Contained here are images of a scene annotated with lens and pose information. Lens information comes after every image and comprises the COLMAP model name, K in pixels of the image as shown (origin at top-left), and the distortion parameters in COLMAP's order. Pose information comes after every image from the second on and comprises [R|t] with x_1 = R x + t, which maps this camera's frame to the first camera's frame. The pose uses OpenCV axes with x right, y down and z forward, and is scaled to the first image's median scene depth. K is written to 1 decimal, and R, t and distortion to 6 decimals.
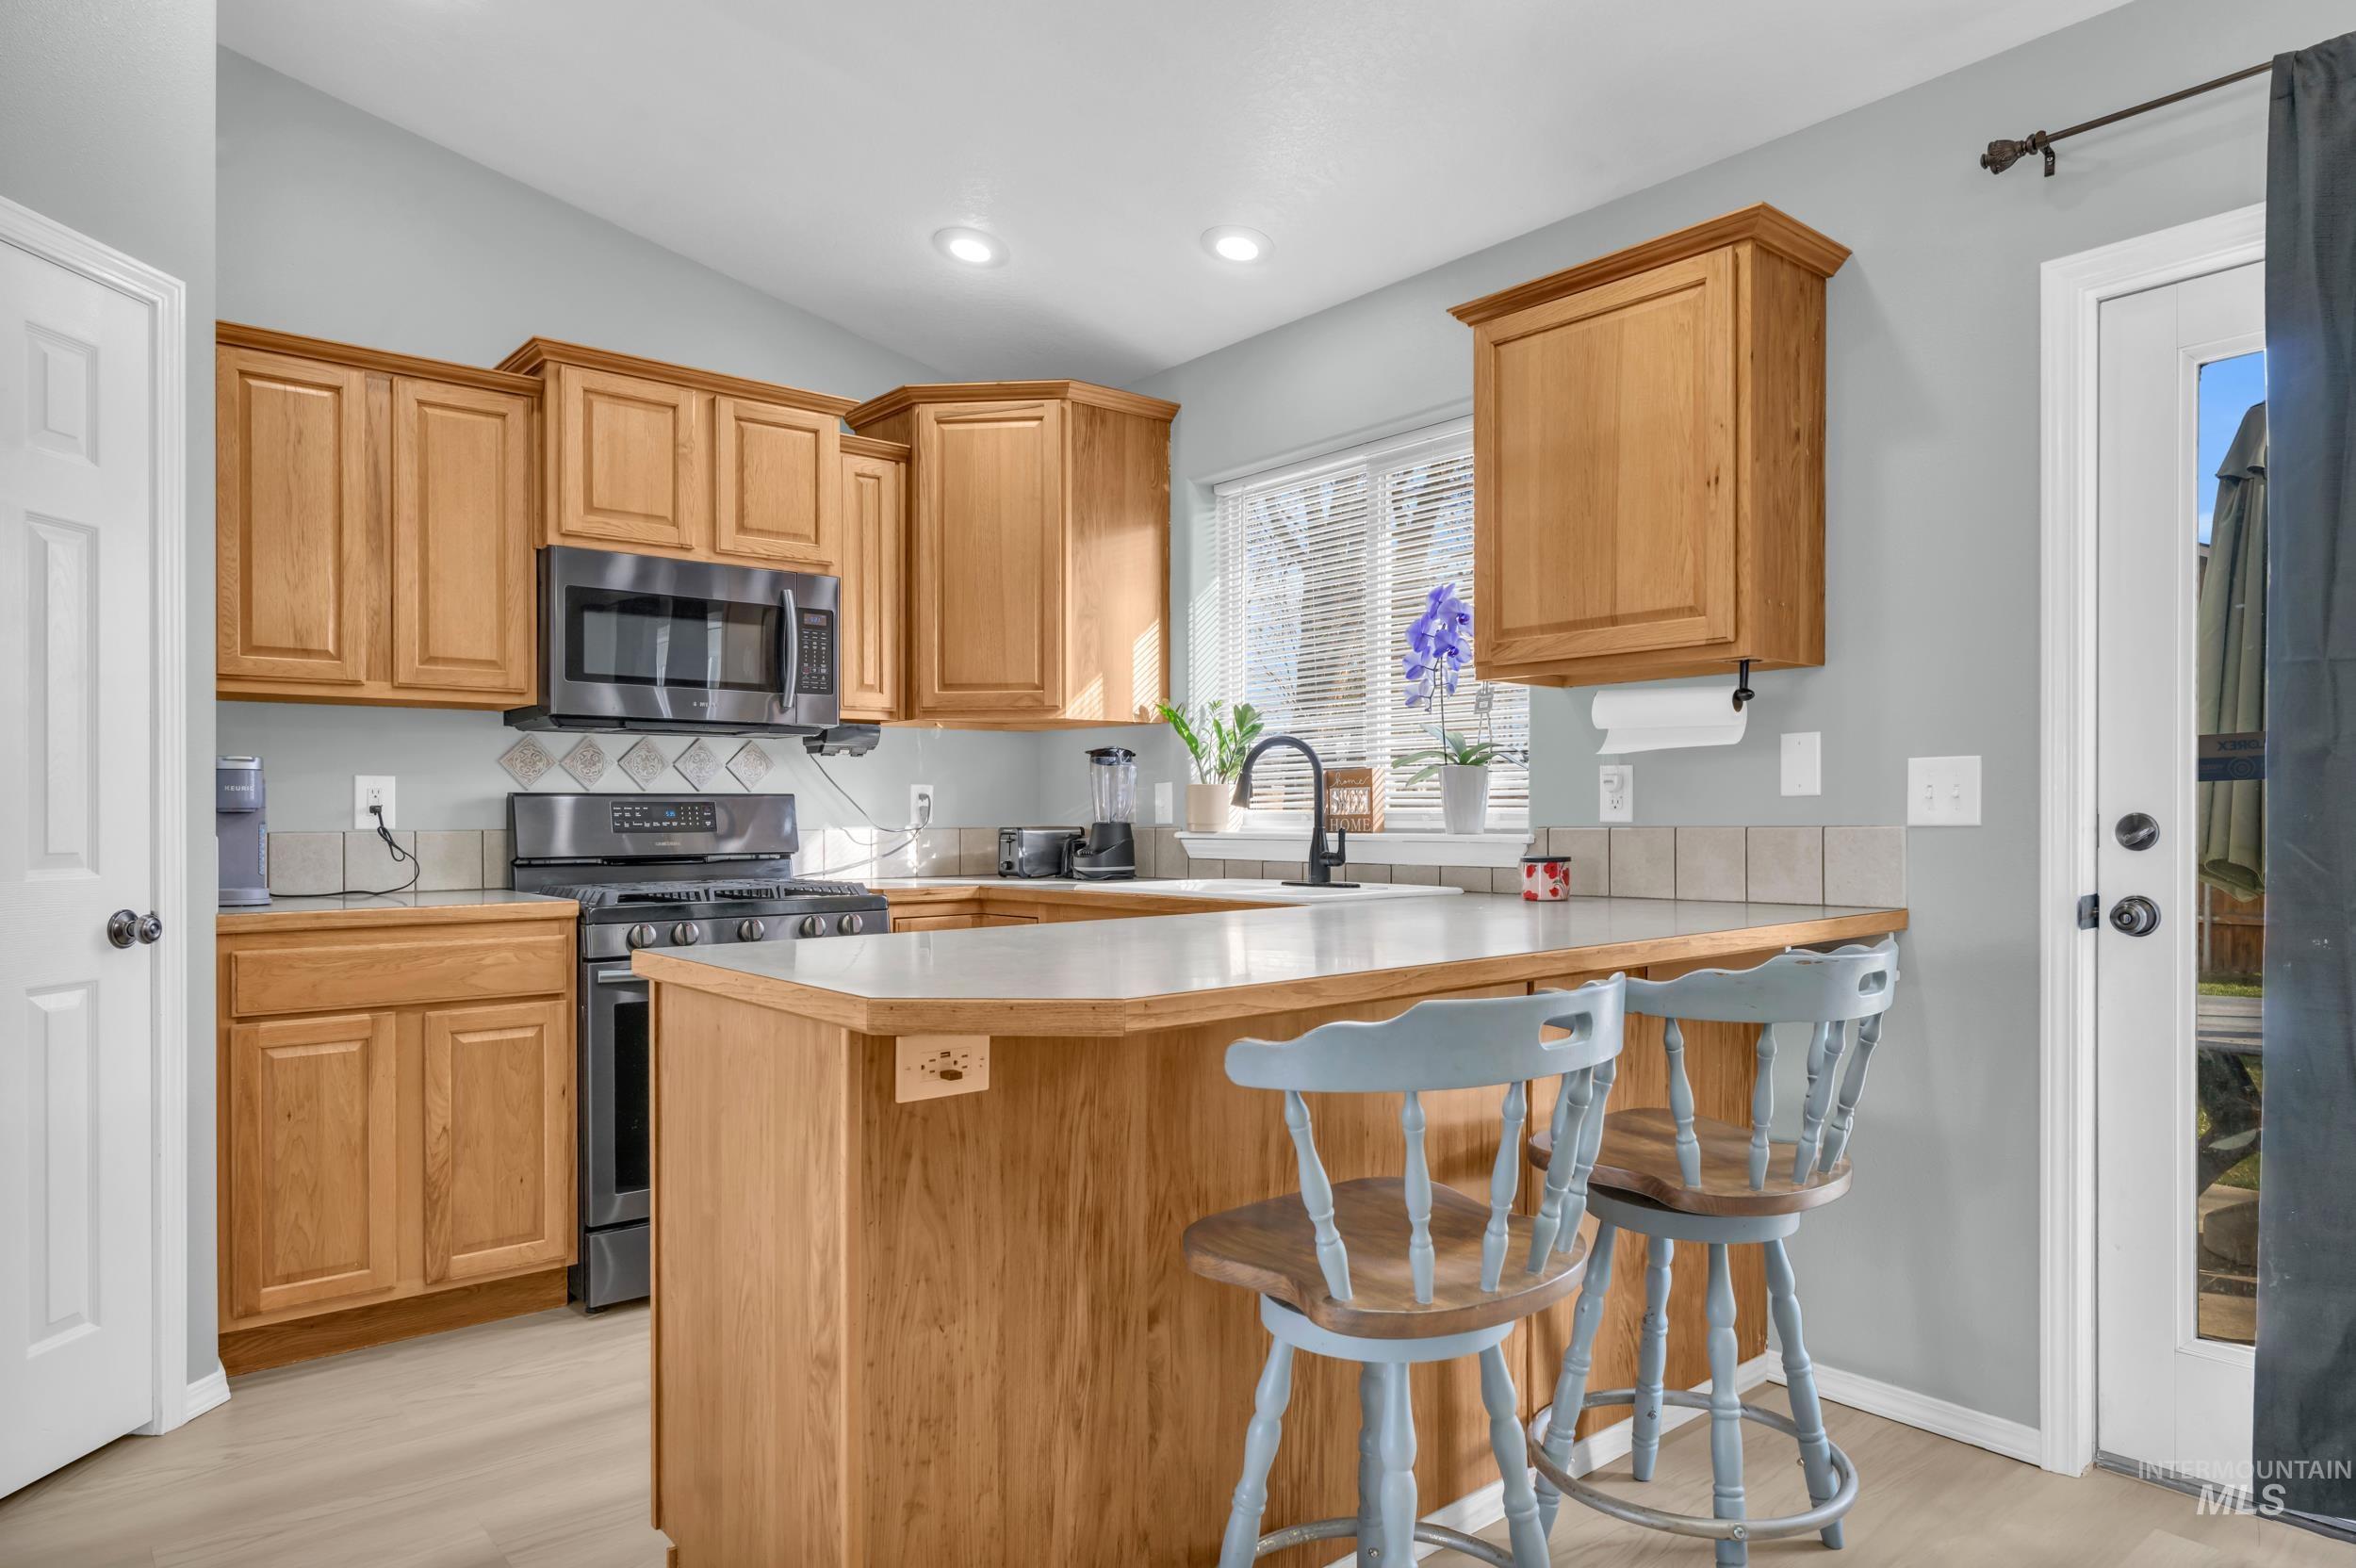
lens RADIAL K [[1427.1, 0, 1168.4], [0, 1427.1, 878.3], [0, 0, 1]] dist [0.012358, 0.000855]
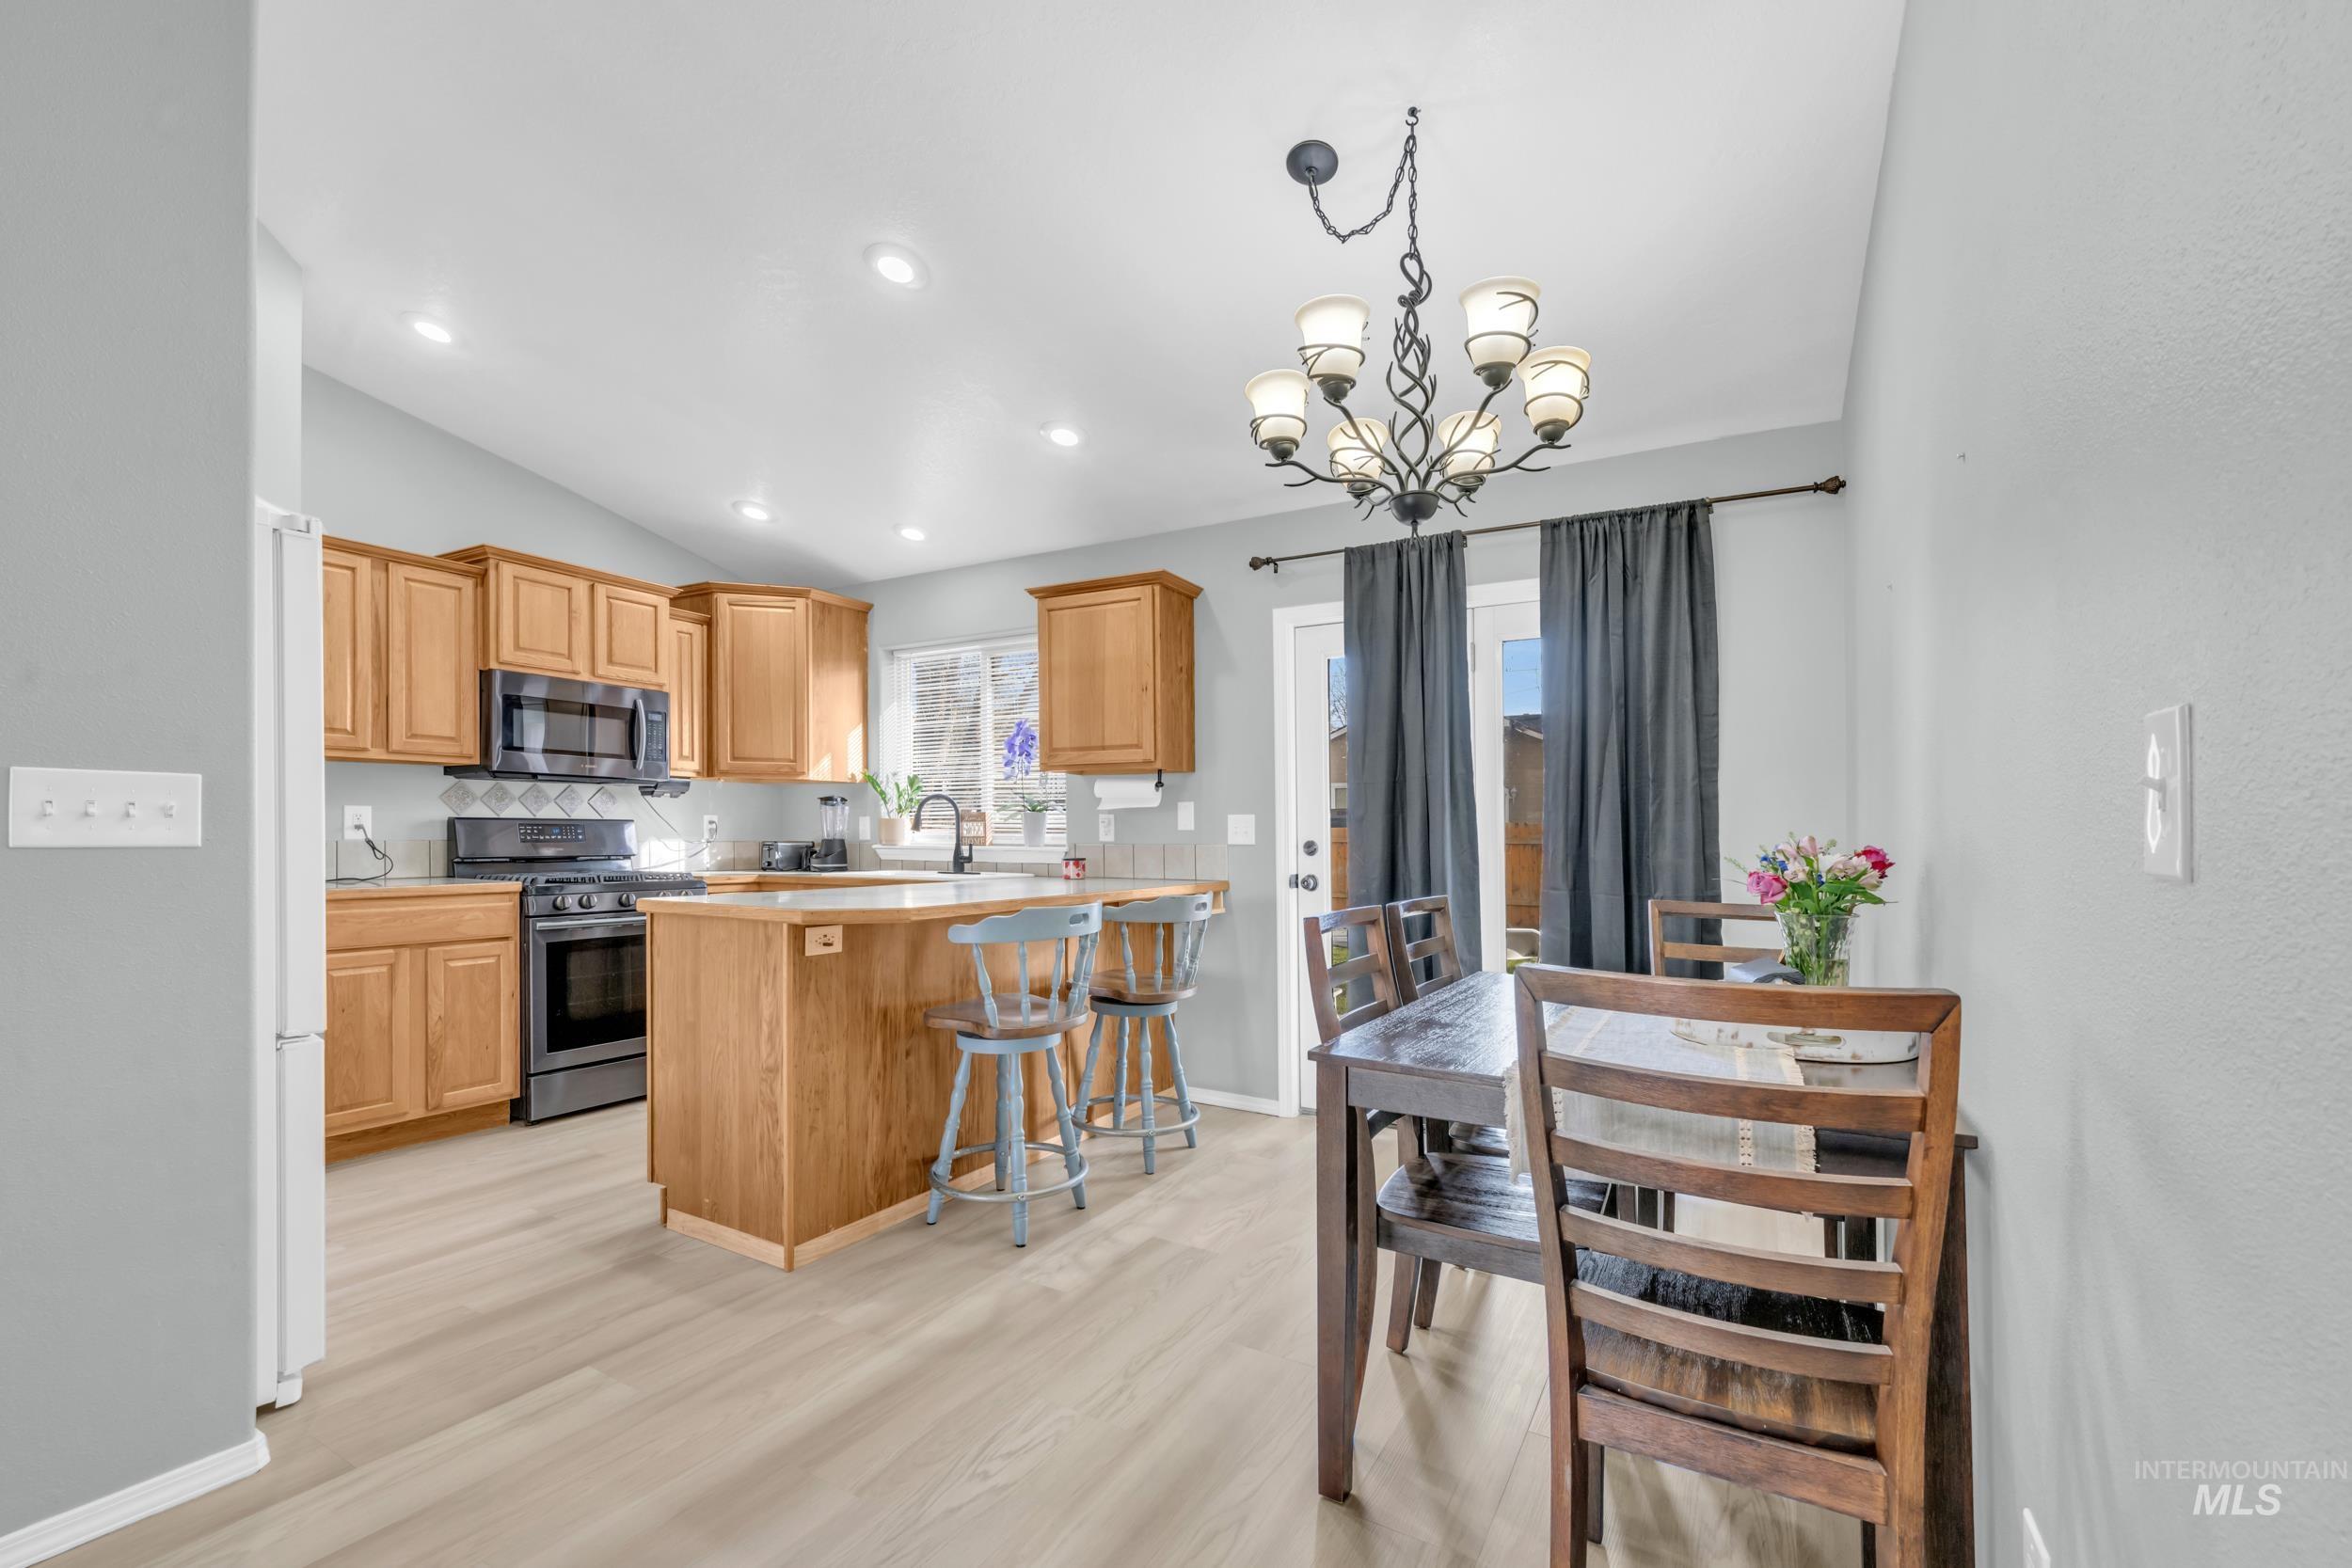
lens RADIAL K [[988.9, 0, 1181.6], [0, 988.9, 907.0], [0, 0, 1]] dist [-0.030895, -0.000026]
pose [[0.935482, -0.012425, 0.353157, -0.086966], [0.002800, 0.999611, 0.027752, 0.015270], [-0.353364, -0.024973, 0.935153, -0.356589]]
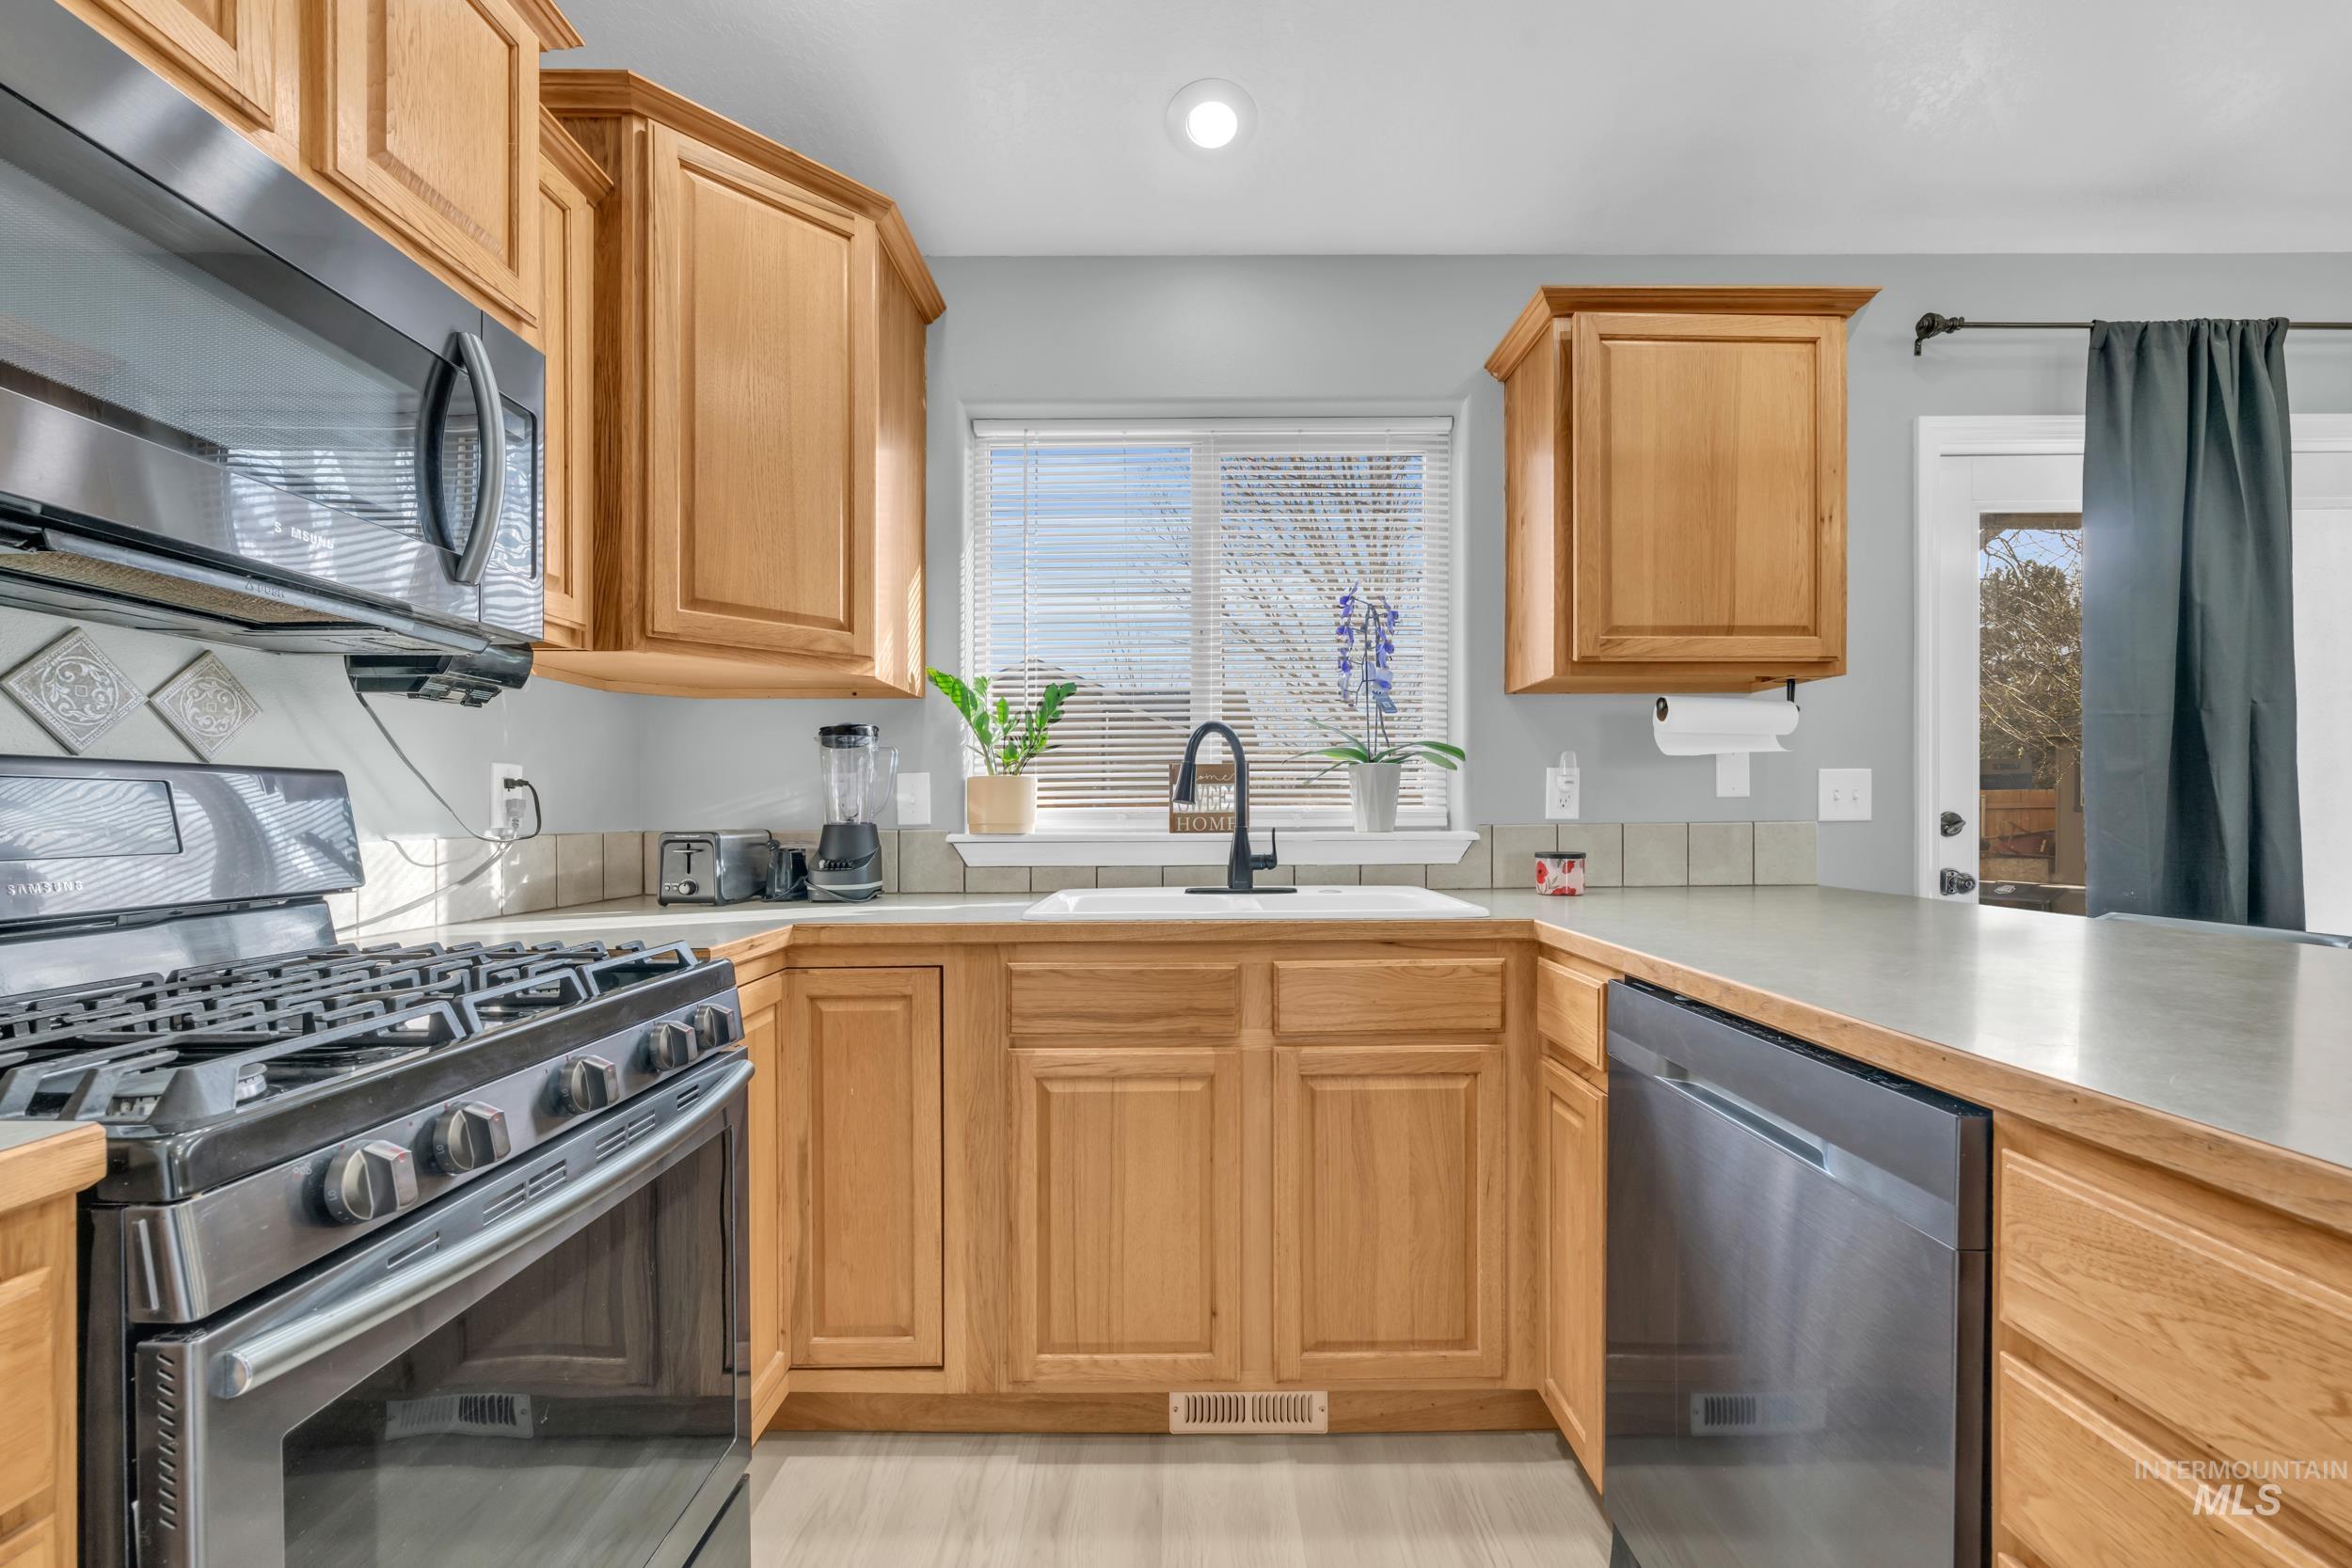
lens RADIAL K [[954.3, 0, 1176.5], [0, 954.3, 836.1], [0, 0, 1]] dist [-0.002468, -0.000255]
pose [[0.635628, -0.016779, 0.771813, -0.410758], [0.036113, 0.999316, -0.008016, -0.028598], [-0.771150, 0.032968, 0.635799, 0.704877]]
